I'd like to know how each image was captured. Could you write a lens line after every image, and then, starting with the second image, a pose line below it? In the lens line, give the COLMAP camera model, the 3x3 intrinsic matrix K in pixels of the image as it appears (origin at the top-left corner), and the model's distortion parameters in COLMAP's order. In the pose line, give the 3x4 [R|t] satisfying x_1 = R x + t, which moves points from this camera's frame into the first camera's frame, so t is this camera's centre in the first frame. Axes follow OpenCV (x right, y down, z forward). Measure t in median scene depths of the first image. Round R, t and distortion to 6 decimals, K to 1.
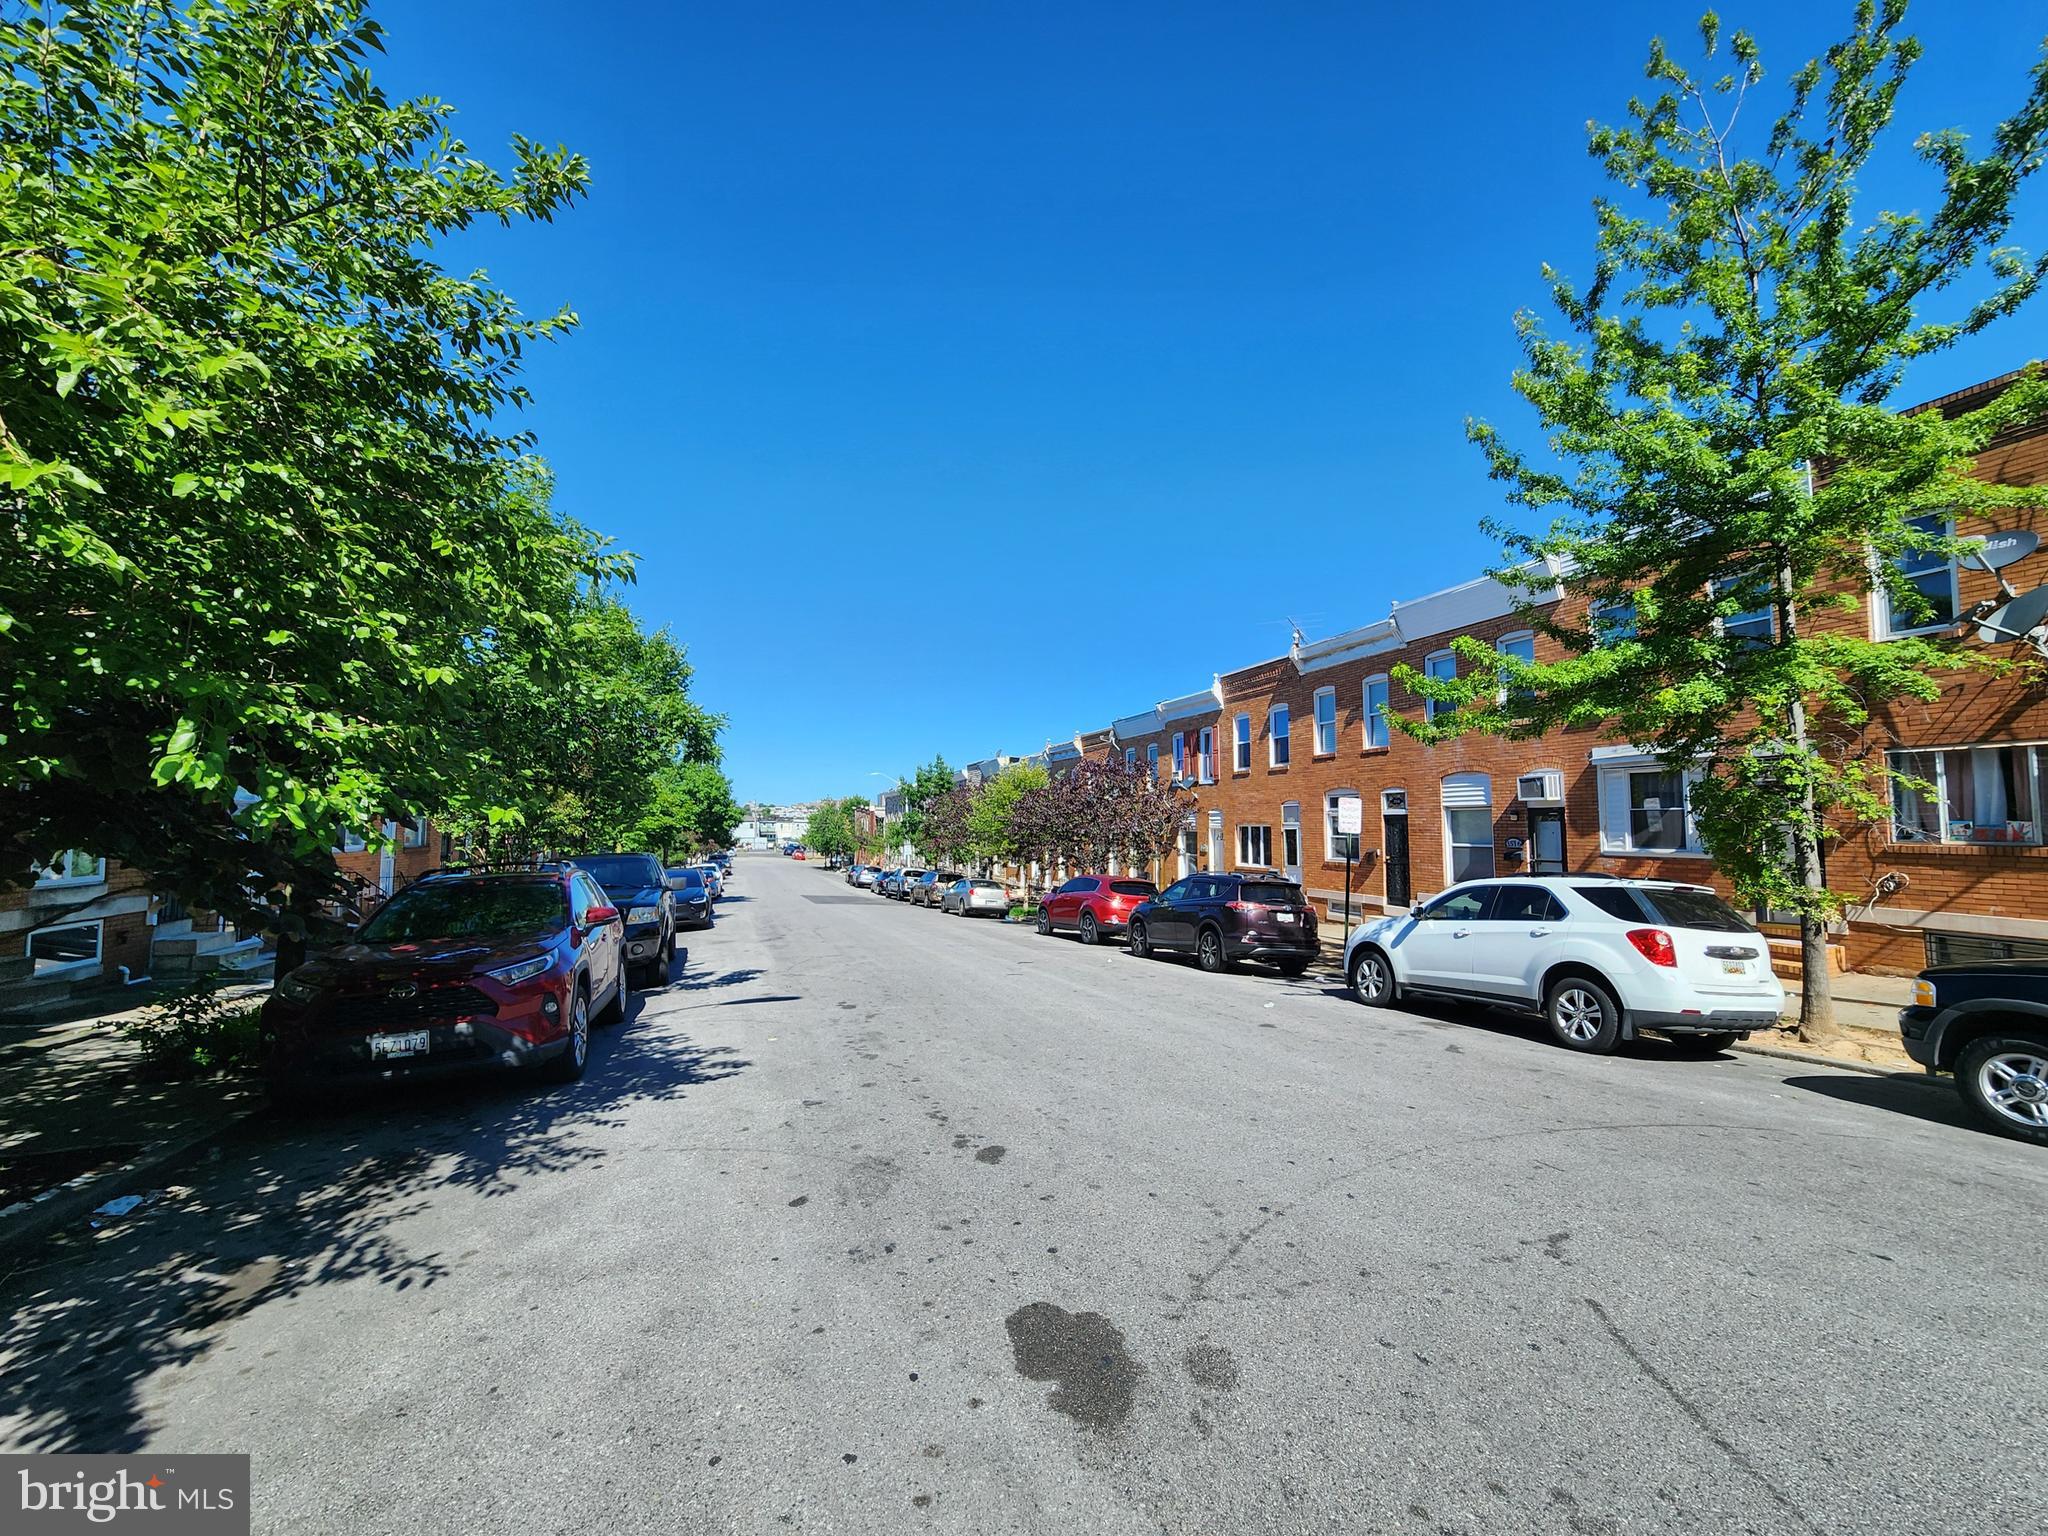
lens RADIAL K [[837.1, 0, 1060.1], [0, 837.1, 771.2], [0, 0, 1]] dist [-0.001792, 0.000442]
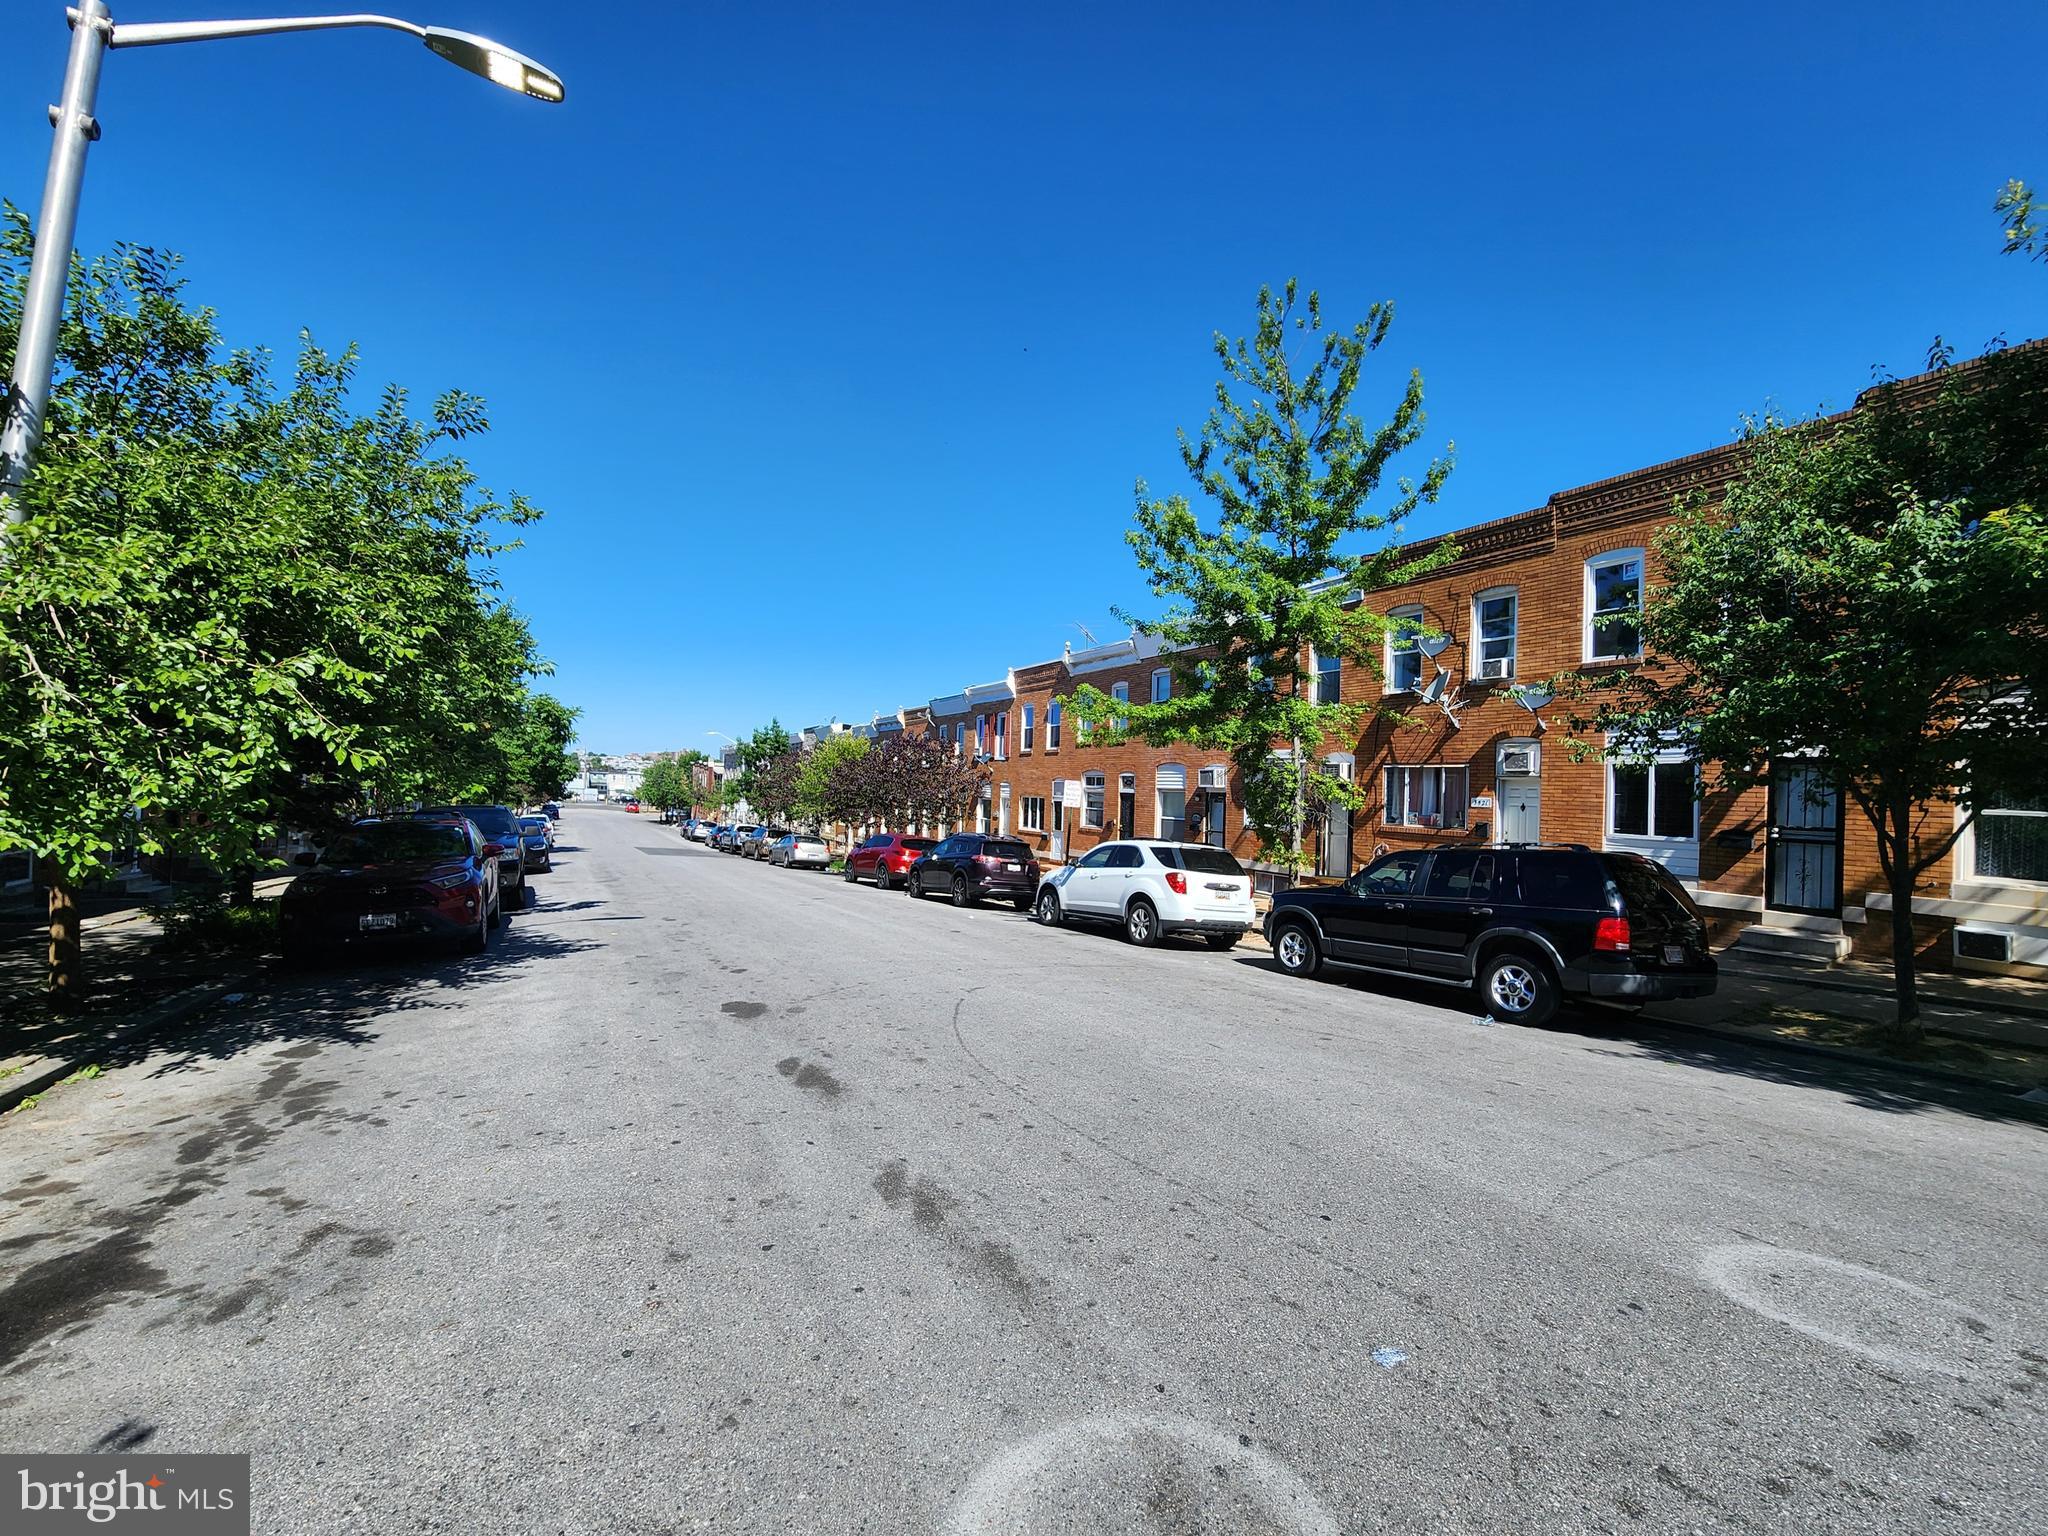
lens RADIAL K [[809.5, 0, 1037.6], [0, 809.5, 781.1], [0, 0, 1]] dist [-0.008961, -0.000234]
pose [[0.986175, 0.035717, 0.161813, 0.053690], [-0.044566, 0.997684, 0.051389, -0.020879], [-0.159603, -0.057890, 0.985482, -0.177584]]
